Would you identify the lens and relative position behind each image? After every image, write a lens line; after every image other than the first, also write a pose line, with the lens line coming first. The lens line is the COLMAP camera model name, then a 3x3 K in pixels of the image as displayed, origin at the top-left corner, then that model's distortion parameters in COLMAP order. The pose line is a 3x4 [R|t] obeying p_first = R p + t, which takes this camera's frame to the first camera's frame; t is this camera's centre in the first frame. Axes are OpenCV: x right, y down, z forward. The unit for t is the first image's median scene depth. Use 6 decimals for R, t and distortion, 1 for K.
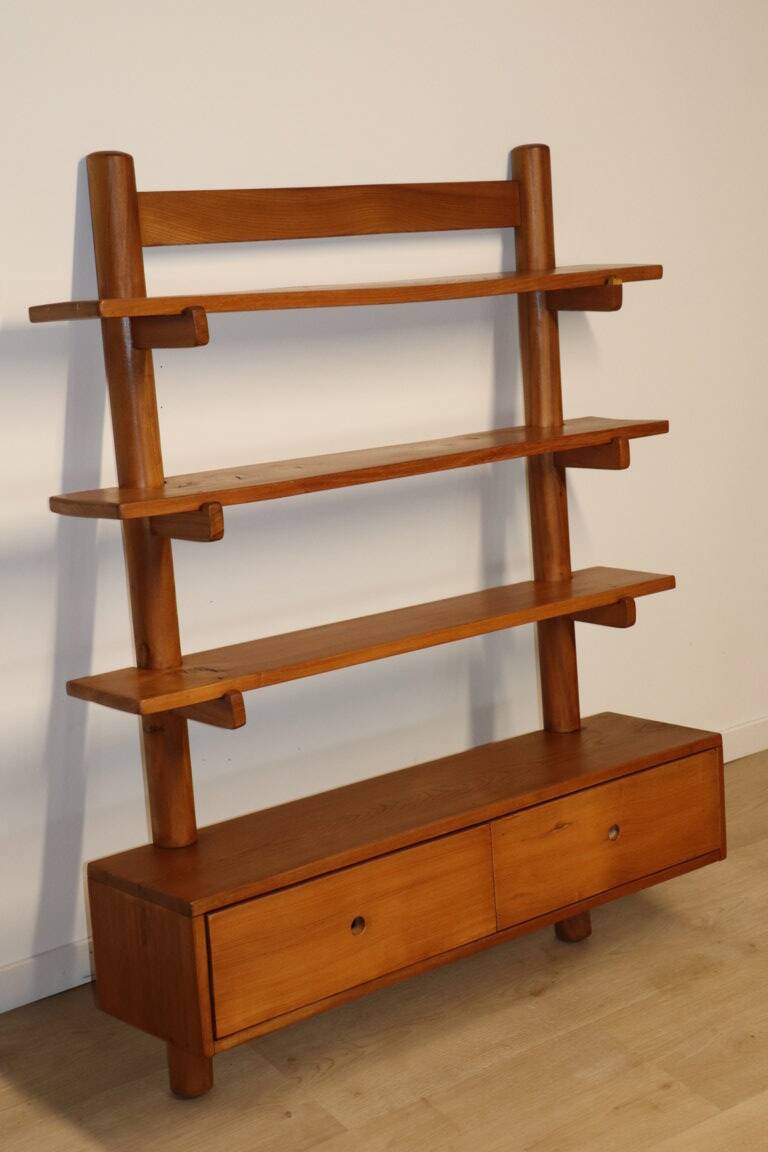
lens RADIAL K [[1888.5, 0, 386.9], [0, 1888.5, 577.8], [0, 0, 1]] dist [0.189093, 0.112844]
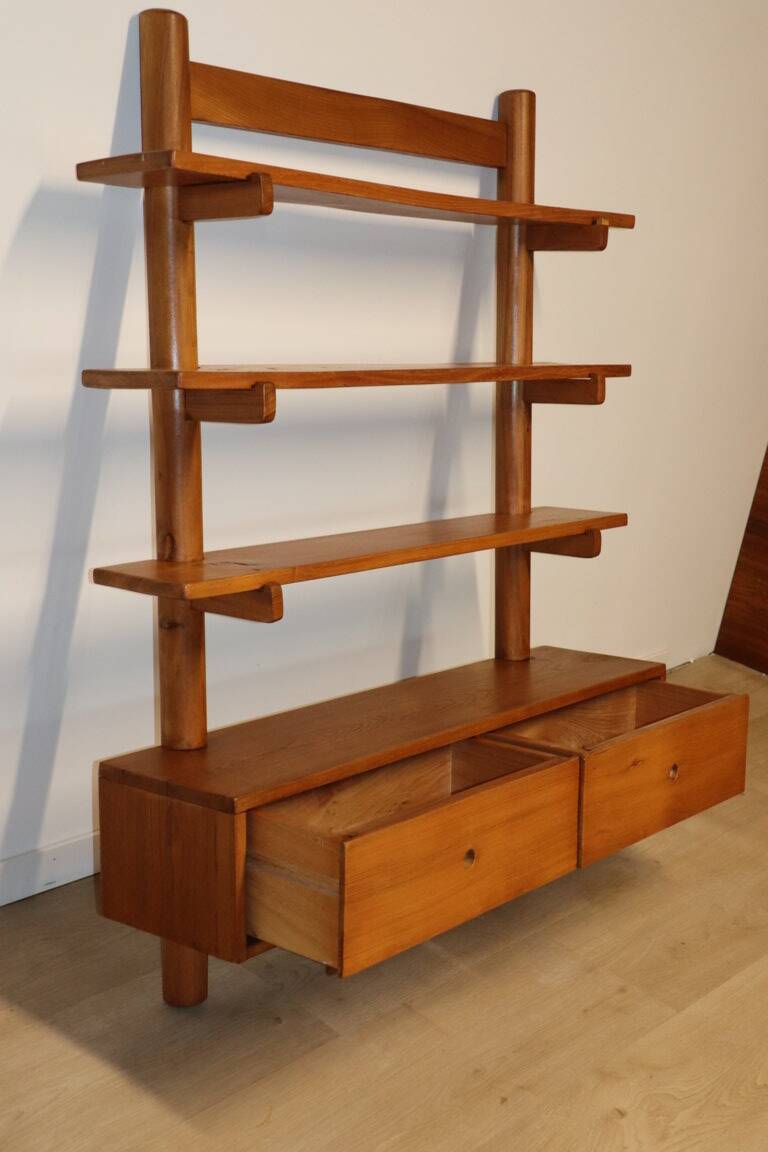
lens RADIAL K [[1536.7, 0, 381.3], [0, 1536.7, 566.0], [0, 0, 1]] dist [0.111681, 0.046320]
pose [[0.982926, 0.040375, 0.179520, -0.154446], [-0.035178, 0.998867, -0.032043, 0.068702], [-0.180610, 0.025180, 0.983232, 0.205411]]
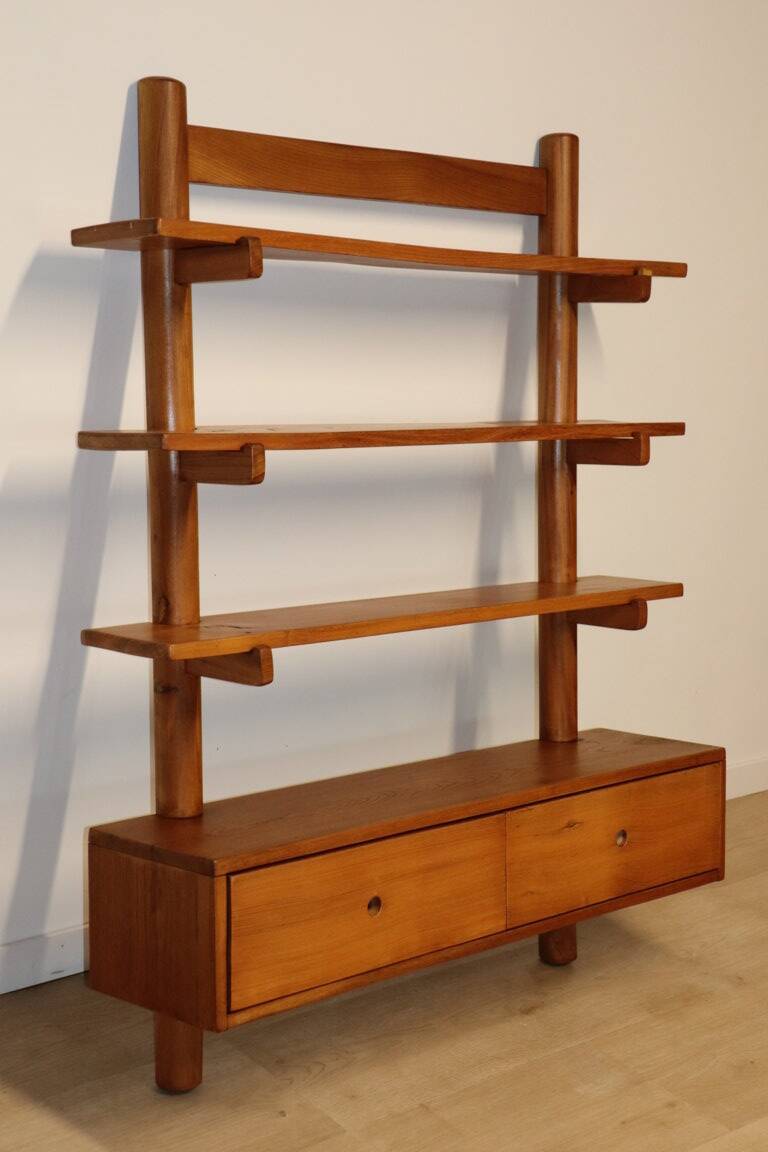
lens RADIAL K [[1930.3, 0, 380.9], [0, 1930.3, 577.1], [0, 0, 1]] dist [0.198901, 0.110381]
pose [[0.995319, 0.053119, 0.080737, -0.094197], [-0.047061, 0.996059, -0.075174, 0.088407], [-0.084412, 0.071023, 0.993897, 0.027735]]
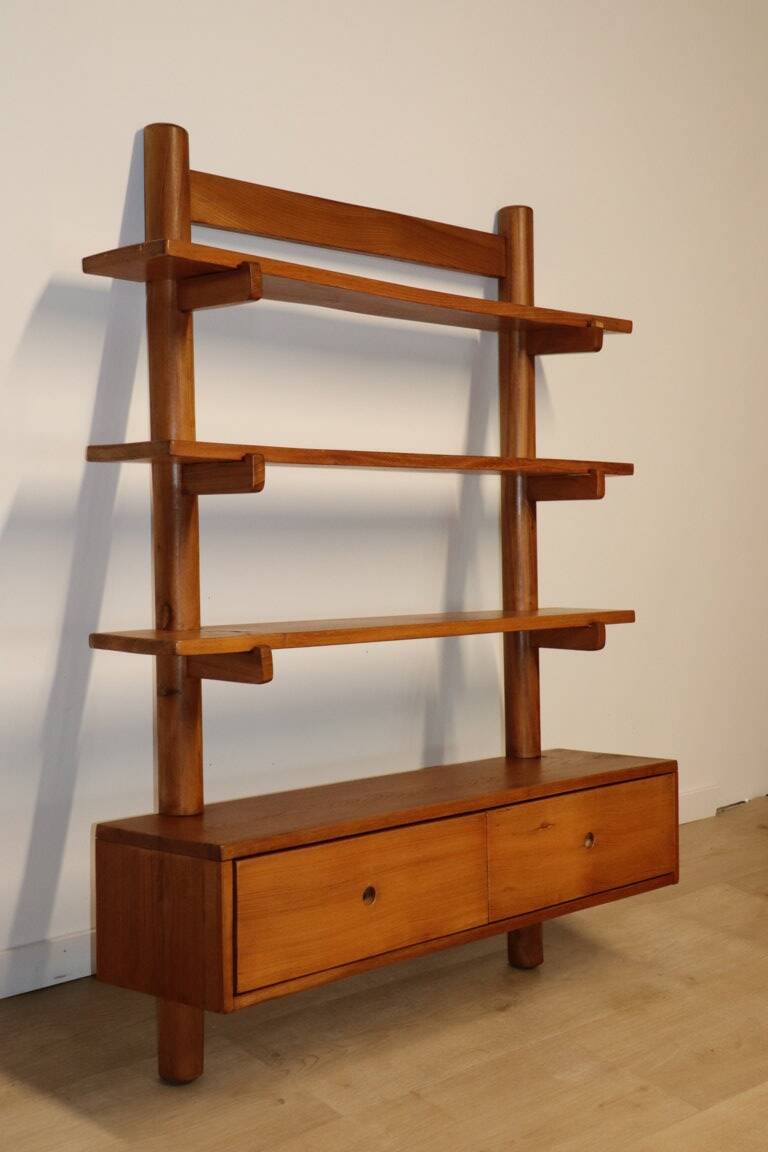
lens RADIAL K [[1652.5, 0, 385.9], [0, 1652.5, 572.9], [0, 0, 1]] dist [0.119359, 0.103734]
pose [[0.990809, 0.051024, 0.125275, -0.118353], [-0.031341, 0.987521, -0.154335, 0.143322], [-0.131587, 0.148990, 0.980044, 0.118094]]
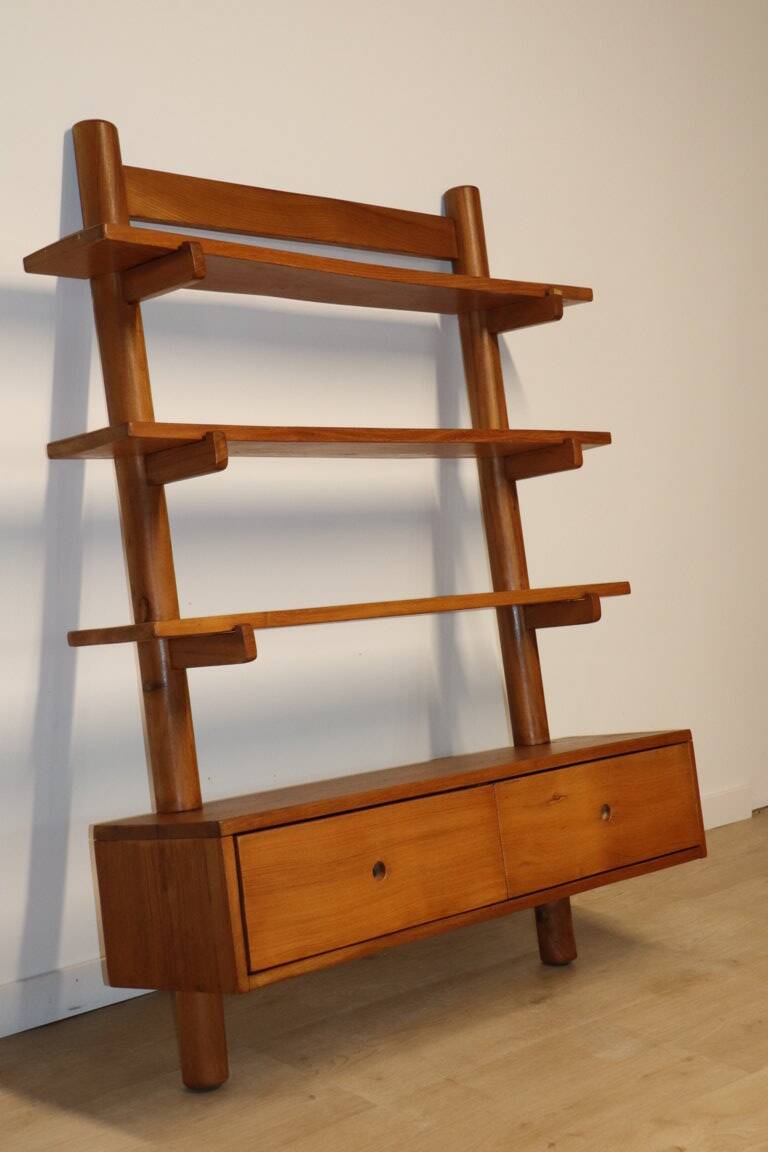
lens RADIAL K [[1770.6, 0, 380.0], [0, 1770.6, 575.3], [0, 0, 1]] dist [0.163168, 0.038706]
pose [[0.992334, -0.048723, 0.113574, -0.105376], [0.072676, 0.973368, -0.217424, 0.223012], [-0.099956, 0.224011, 0.969447, 0.084535]]
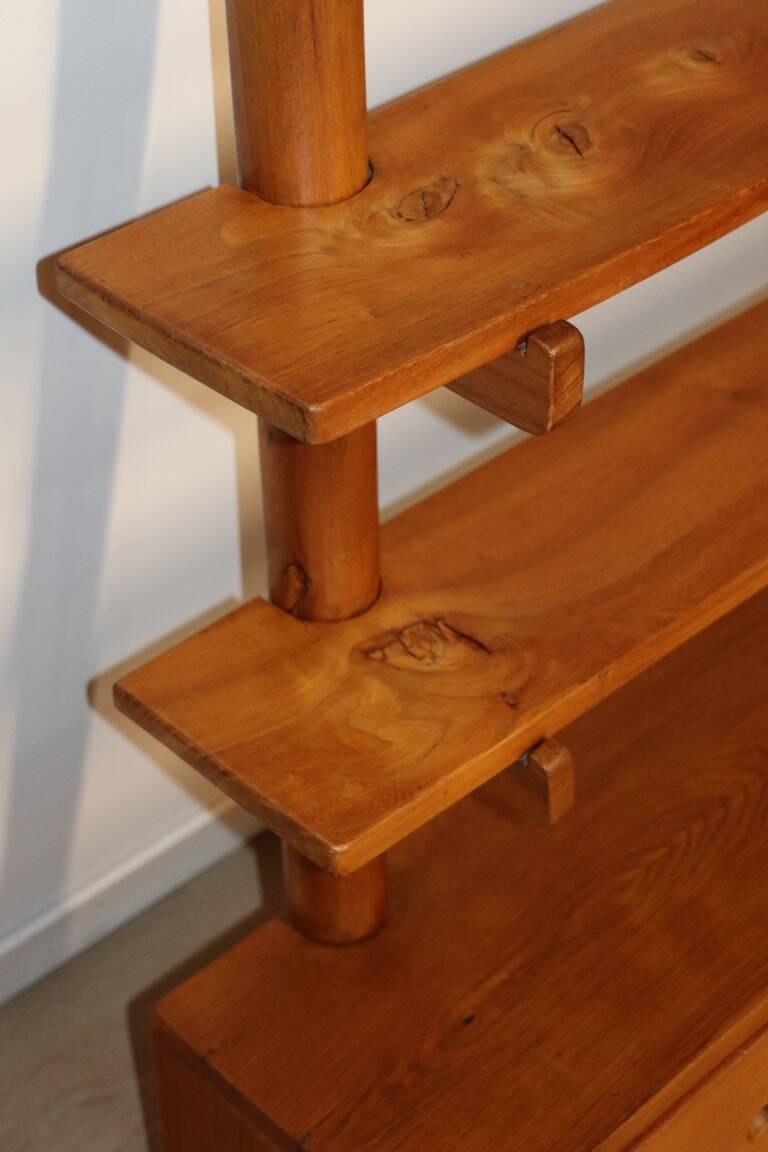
lens RADIAL K [[2156.9, 0, 384.8], [0, 2156.9, 575.1], [0, 0, 1]] dist [0.278065, 0.062759]
pose [[0.997044, 0.011617, 0.075945, -0.136783], [-0.046477, 0.878312, 0.475823, -0.163881], [-0.061176, -0.477946, 0.876256, 0.588448]]
